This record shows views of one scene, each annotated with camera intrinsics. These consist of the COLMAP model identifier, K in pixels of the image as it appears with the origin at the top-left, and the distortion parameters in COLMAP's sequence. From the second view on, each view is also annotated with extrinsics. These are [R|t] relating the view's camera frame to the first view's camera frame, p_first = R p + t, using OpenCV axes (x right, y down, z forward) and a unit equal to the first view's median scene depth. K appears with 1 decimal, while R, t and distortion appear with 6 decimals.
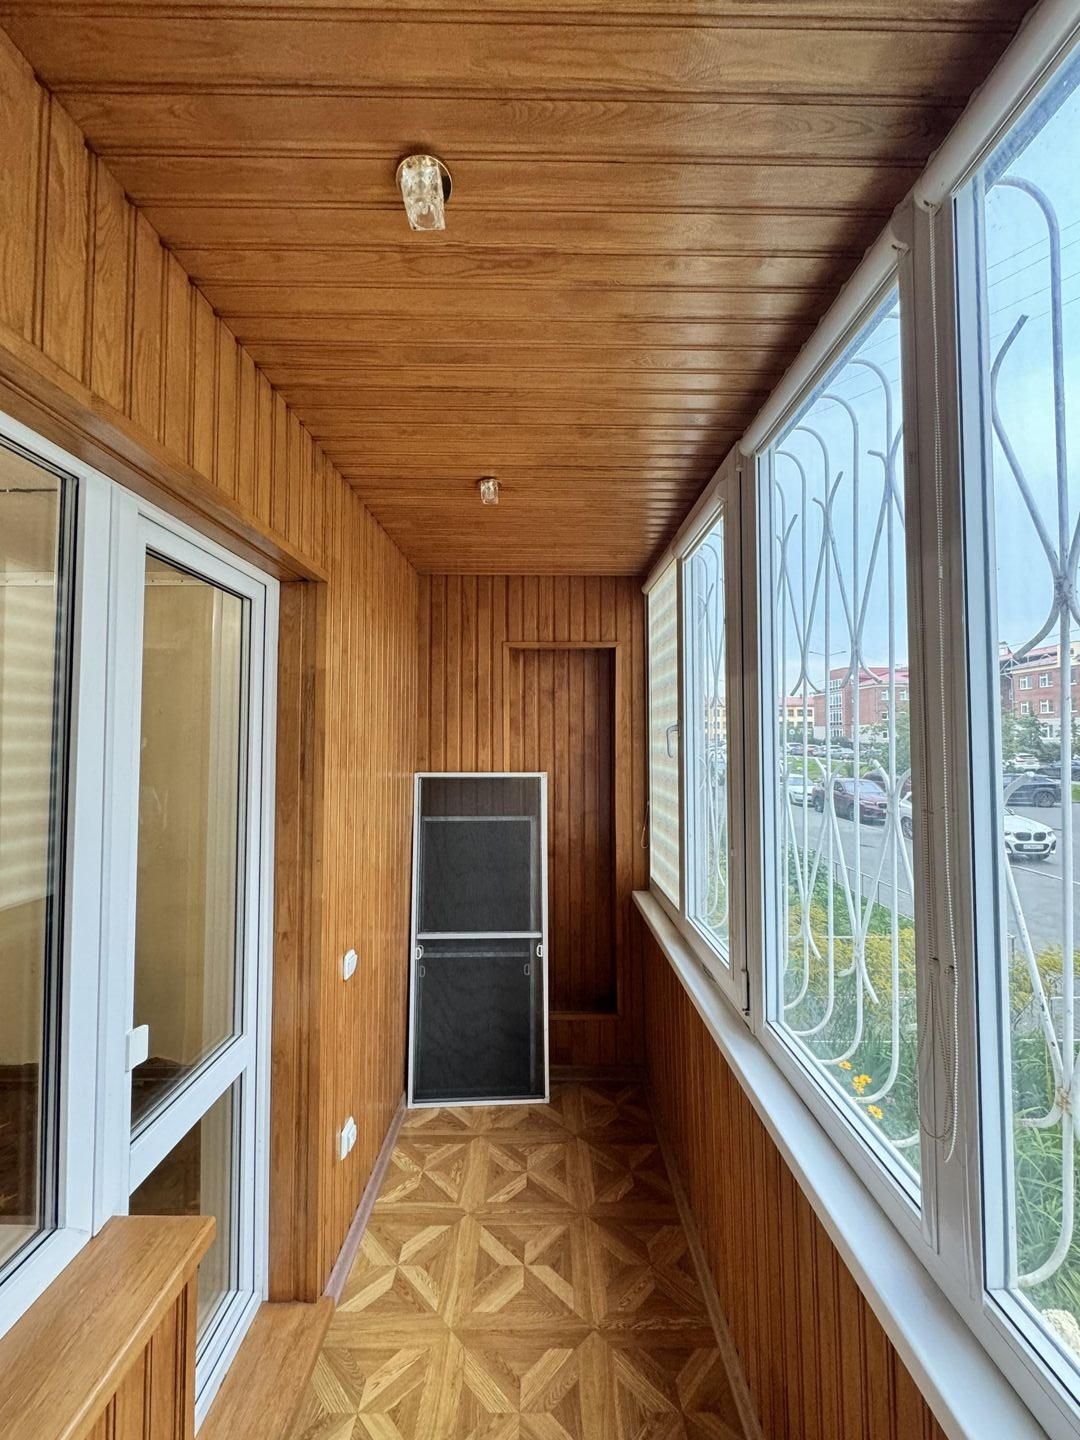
lens RADIAL K [[578.7, 0, 540.0], [0, 578.7, 720.0], [0, 0, 1]] dist [0.000365, 0.000036]
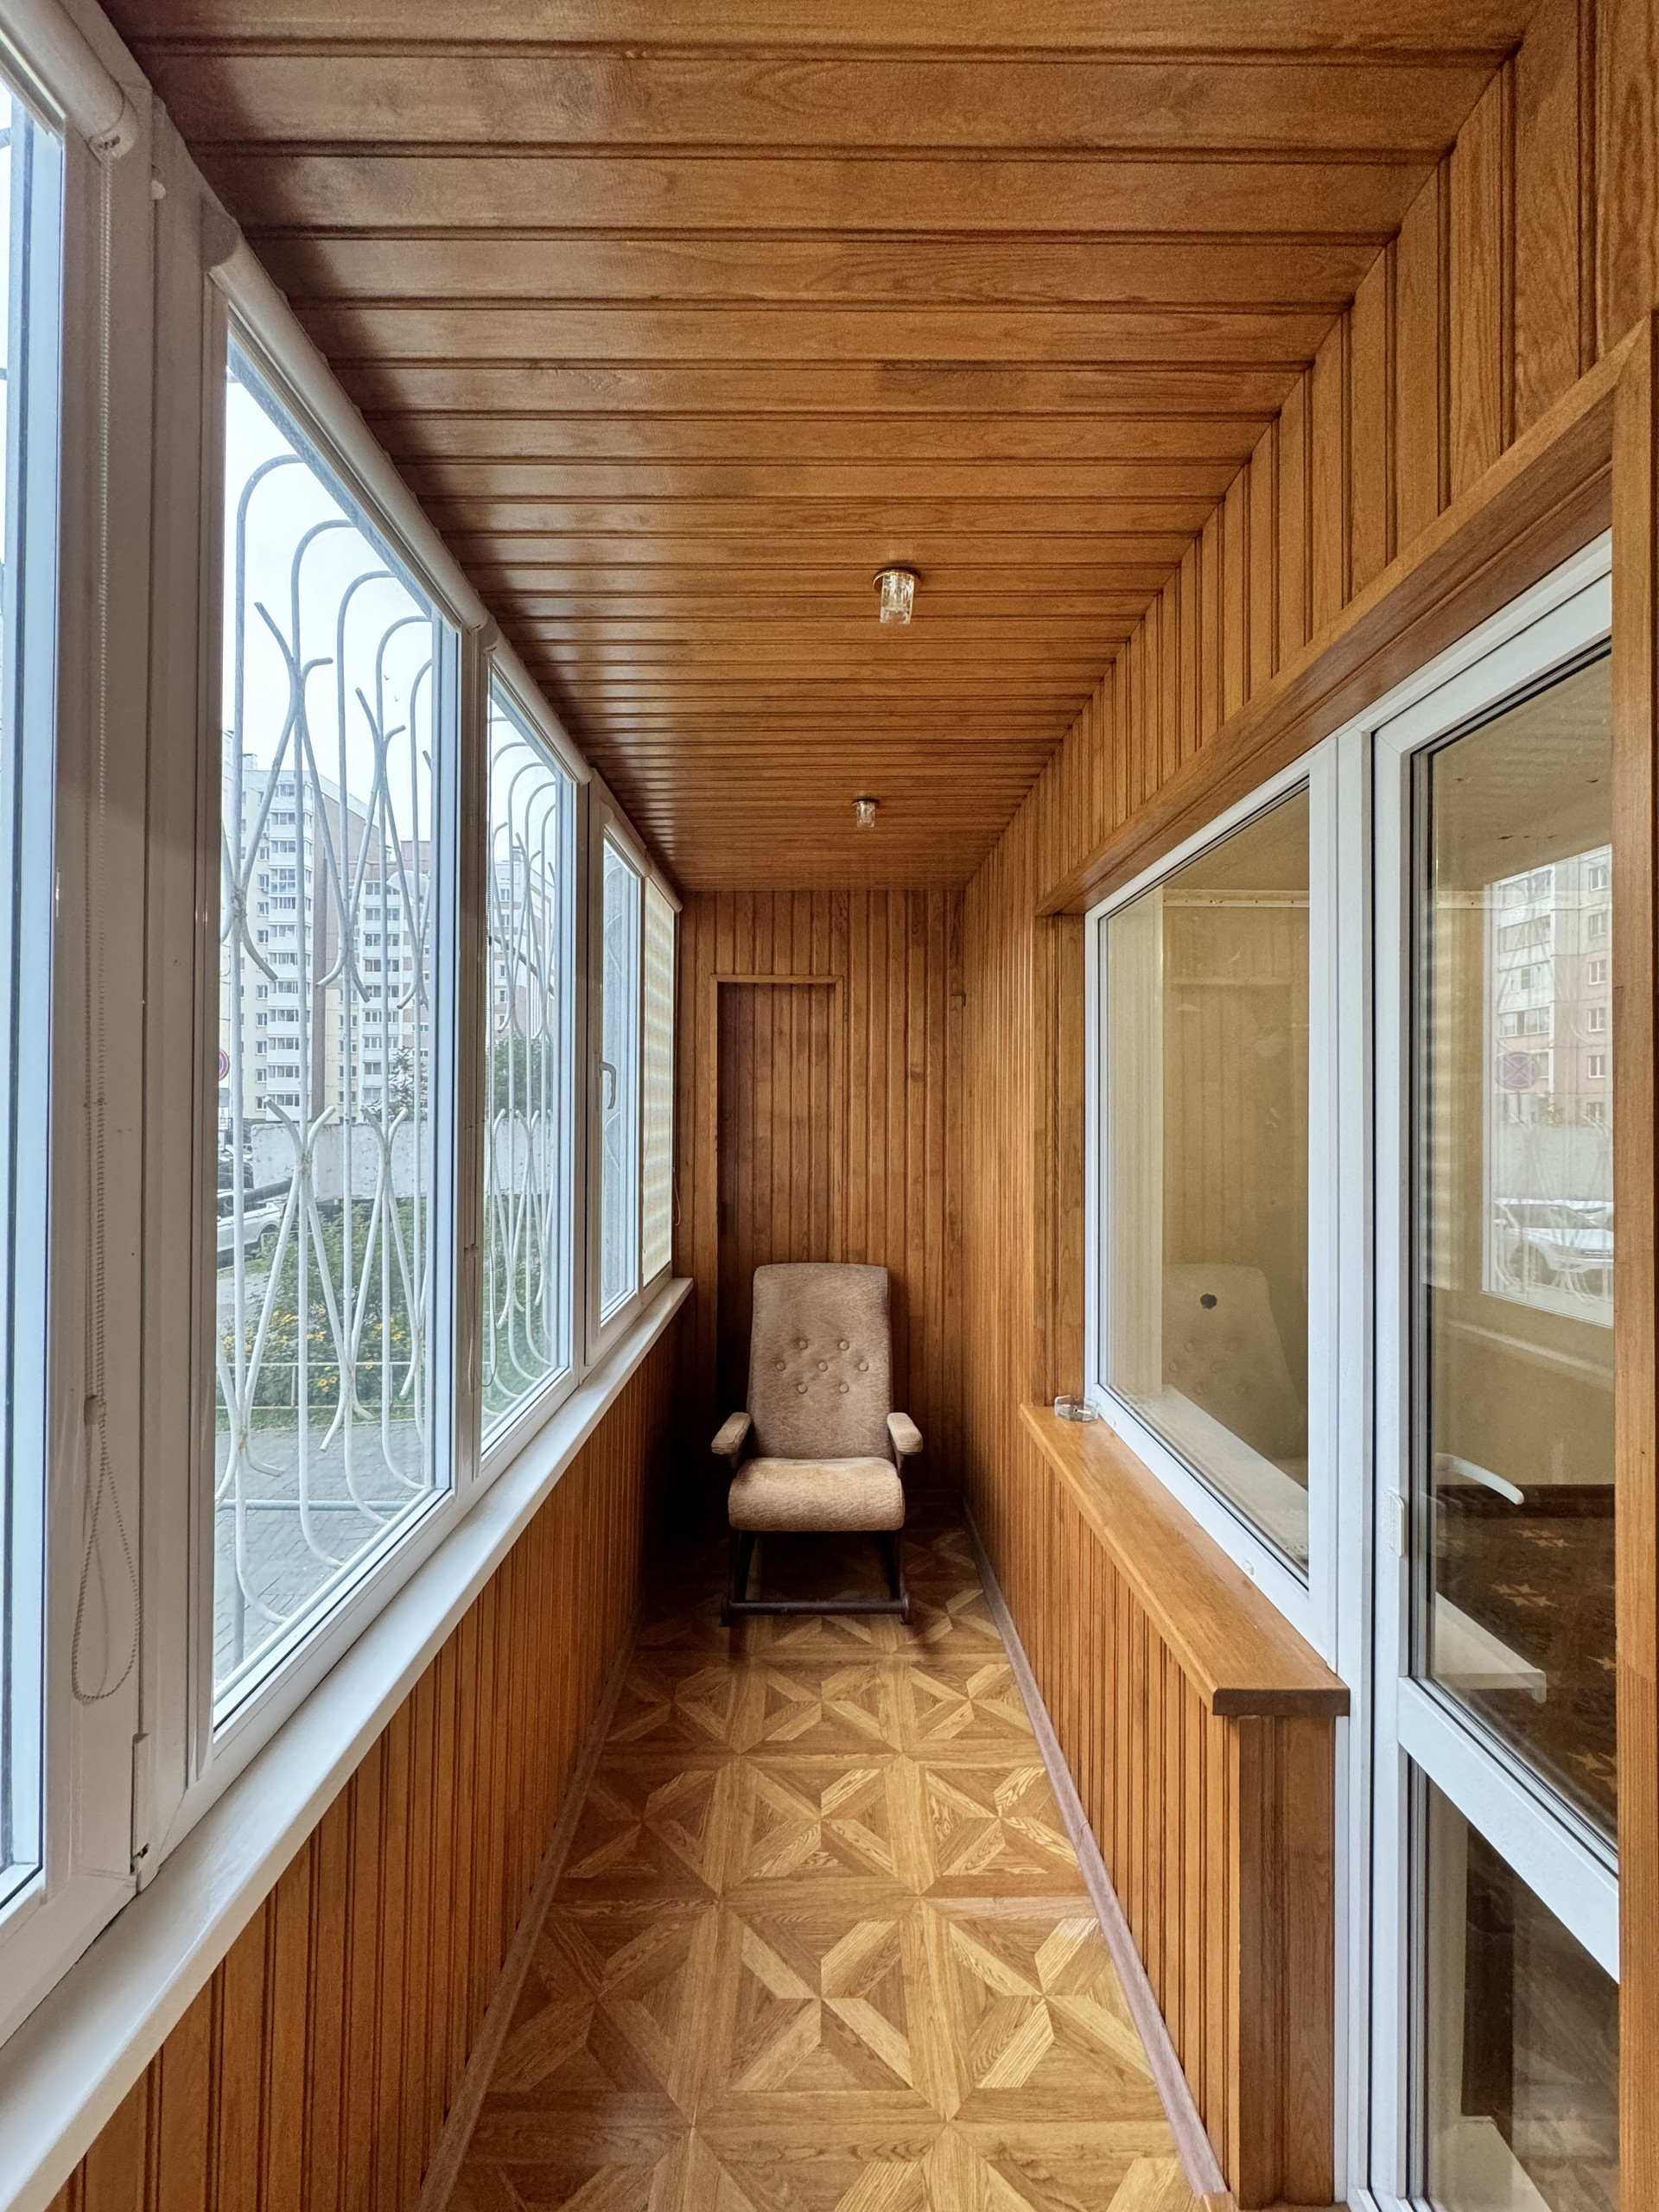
lens RADIAL K [[889.0, 0, 829.5], [0, 889.0, 1106.0], [0, 0, 1]] dist [0.000365, 0.000036]
pose [[-0.999727, -0.023174, -0.002906, -0.013024], [-0.022973, 0.998140, -0.056472, 0.120194], [0.004209, -0.056389, -0.998400, 1.935125]]
